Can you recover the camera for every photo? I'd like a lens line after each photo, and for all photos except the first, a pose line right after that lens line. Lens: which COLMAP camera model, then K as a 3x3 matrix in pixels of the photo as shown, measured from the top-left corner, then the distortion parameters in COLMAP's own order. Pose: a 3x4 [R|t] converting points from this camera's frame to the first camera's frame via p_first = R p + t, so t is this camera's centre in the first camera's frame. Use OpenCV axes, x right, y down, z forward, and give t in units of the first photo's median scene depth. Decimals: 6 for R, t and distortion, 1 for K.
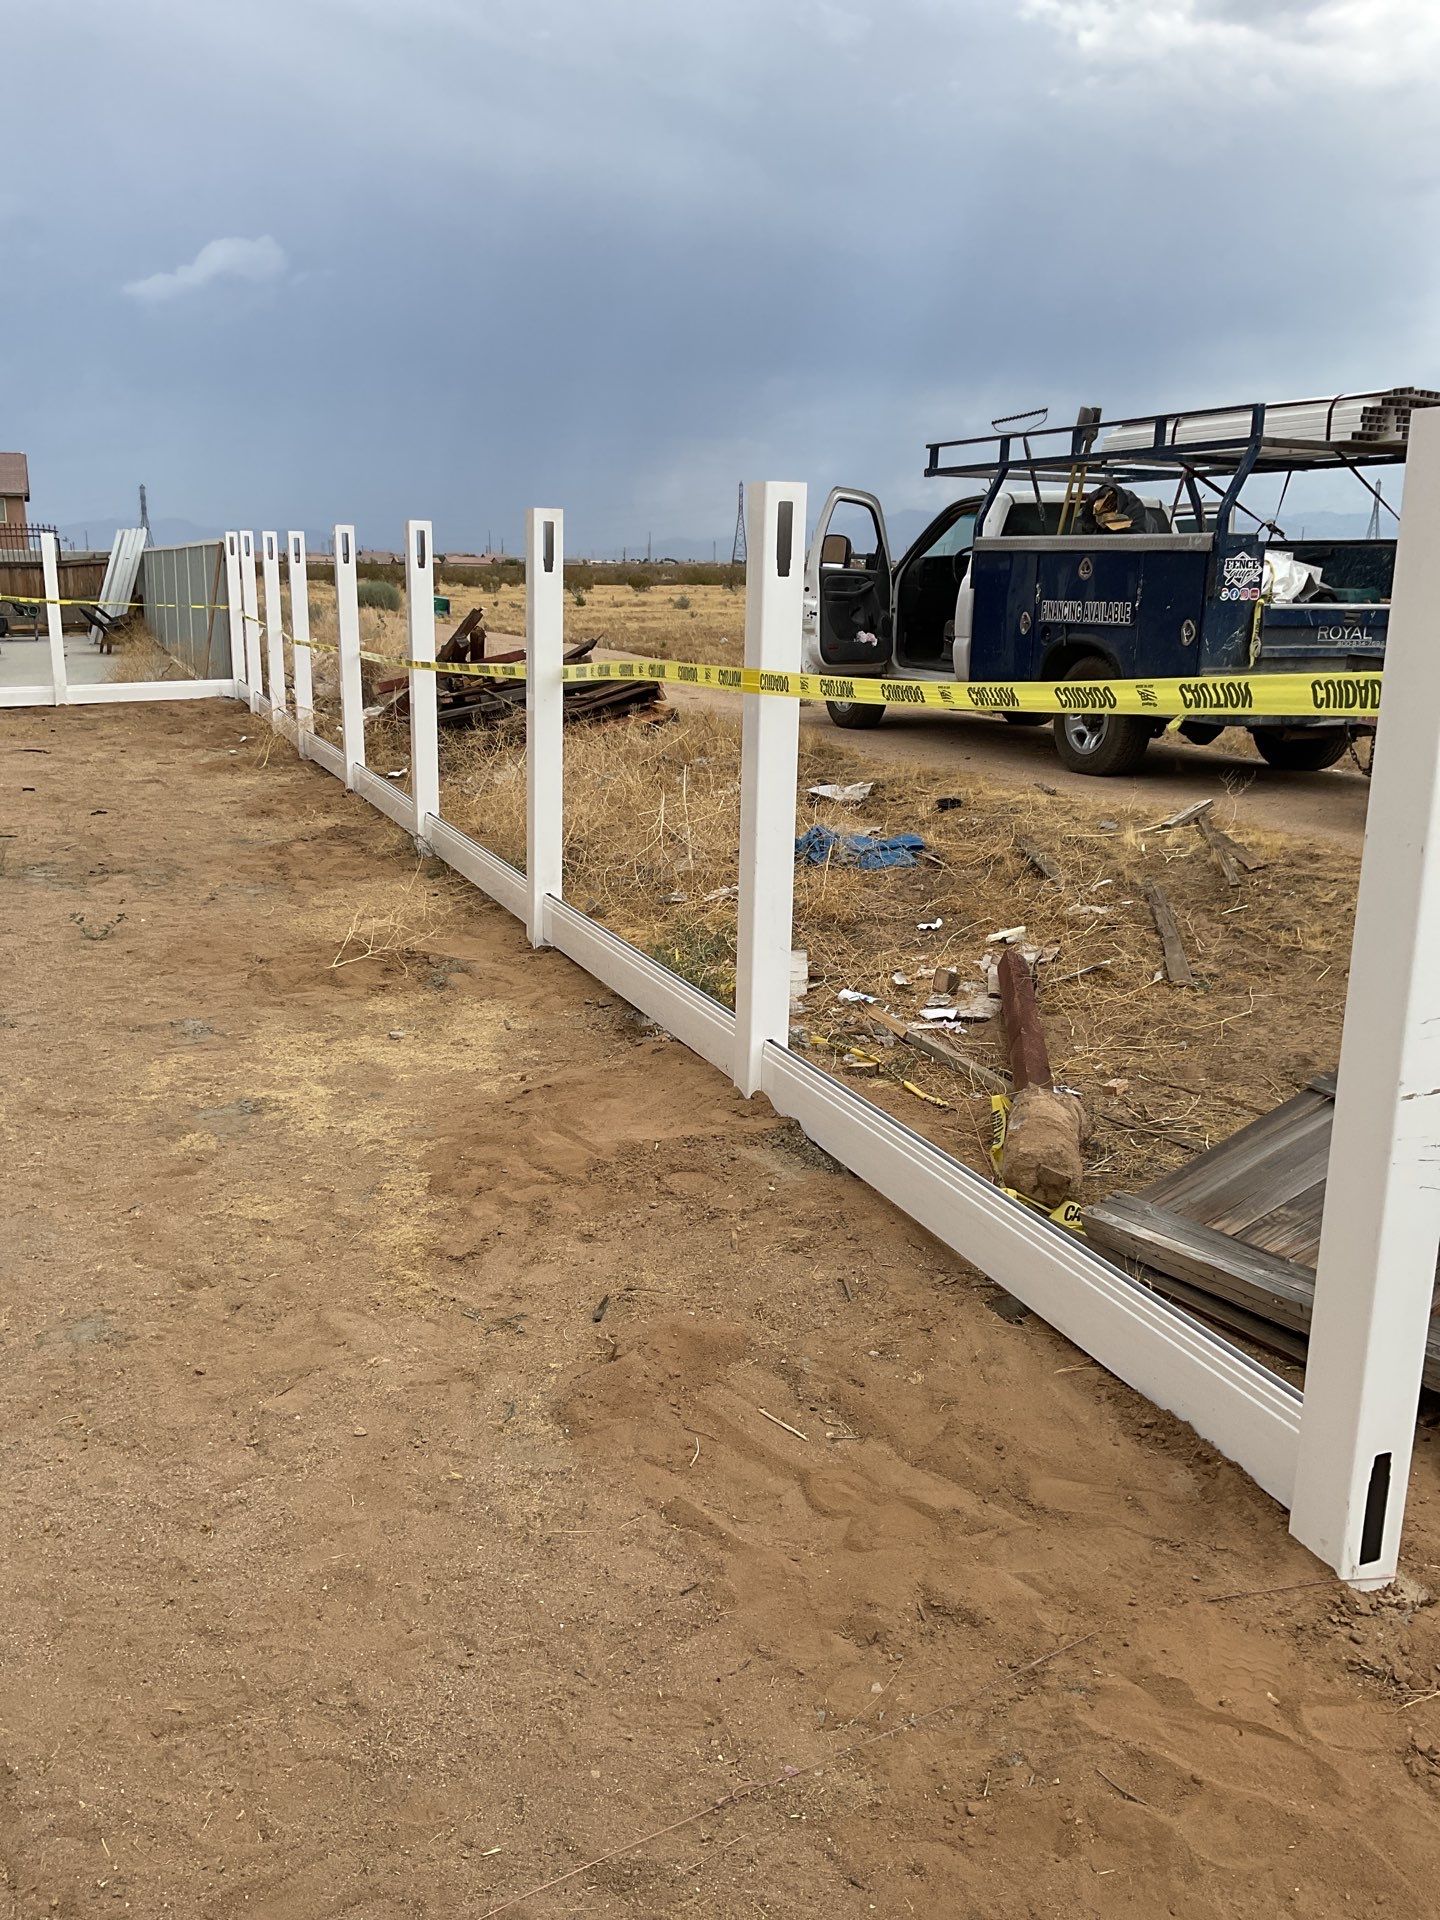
lens RADIAL K [[1597.8, 0, 714.8], [0, 1597.8, 974.0], [0, 0, 1]] dist [0.047073, -0.087746]
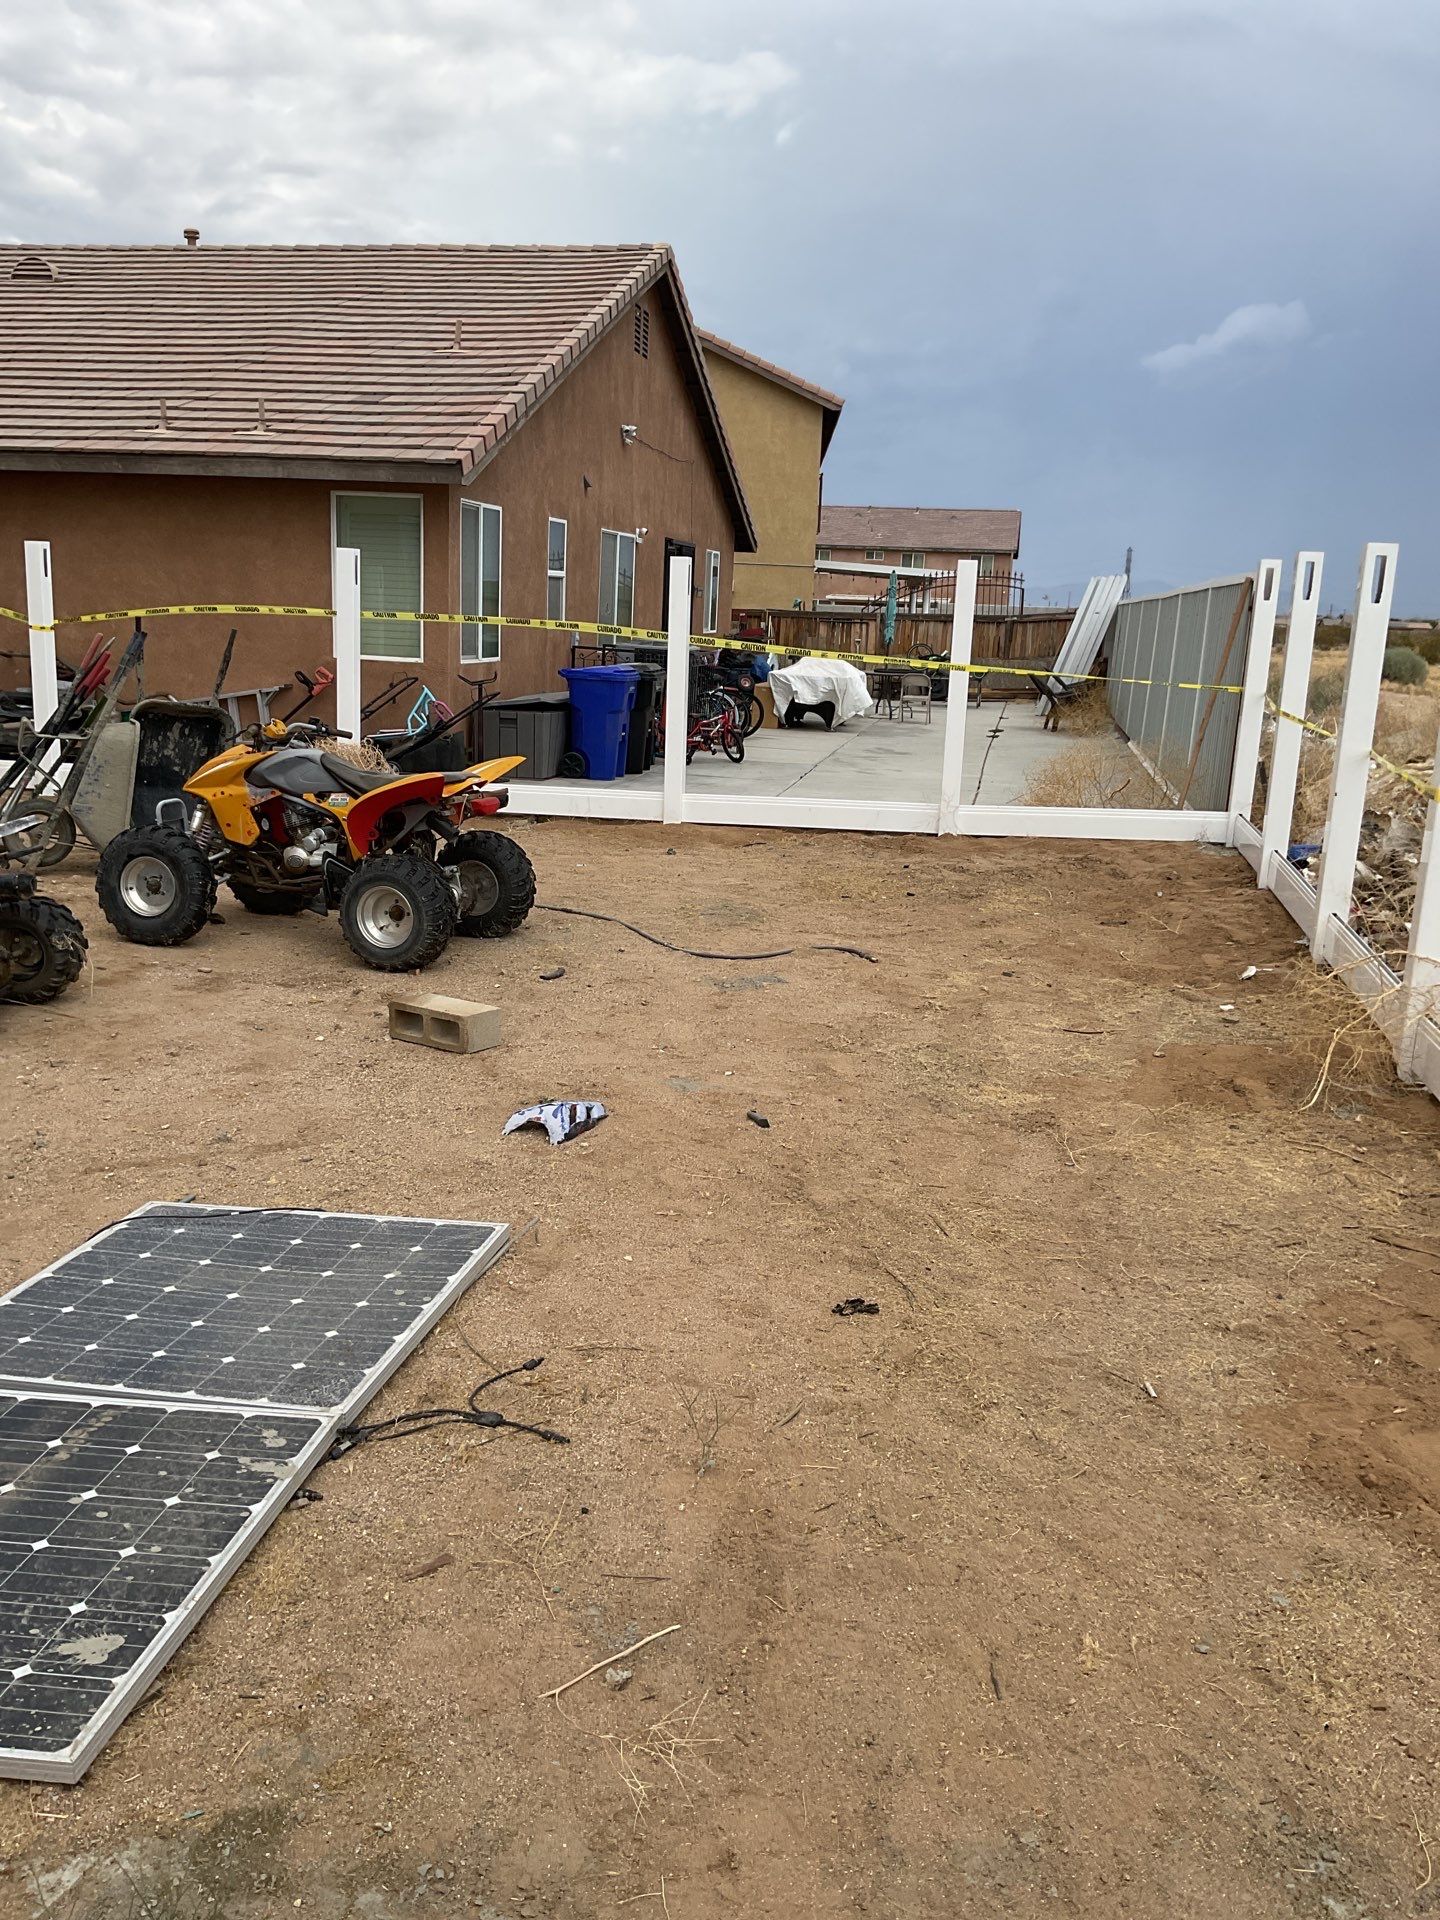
lens RADIAL K [[1597.8, 0, 719.2], [0, 1597.8, 964.8], [0, 0, 1]] dist [0.047073, -0.087746]
pose [[0.841076, 0.137728, -0.523089, -0.099134], [-0.159575, 0.987180, 0.003341, -0.070070], [0.516844, 0.080662, 0.852271, 0.285586]]
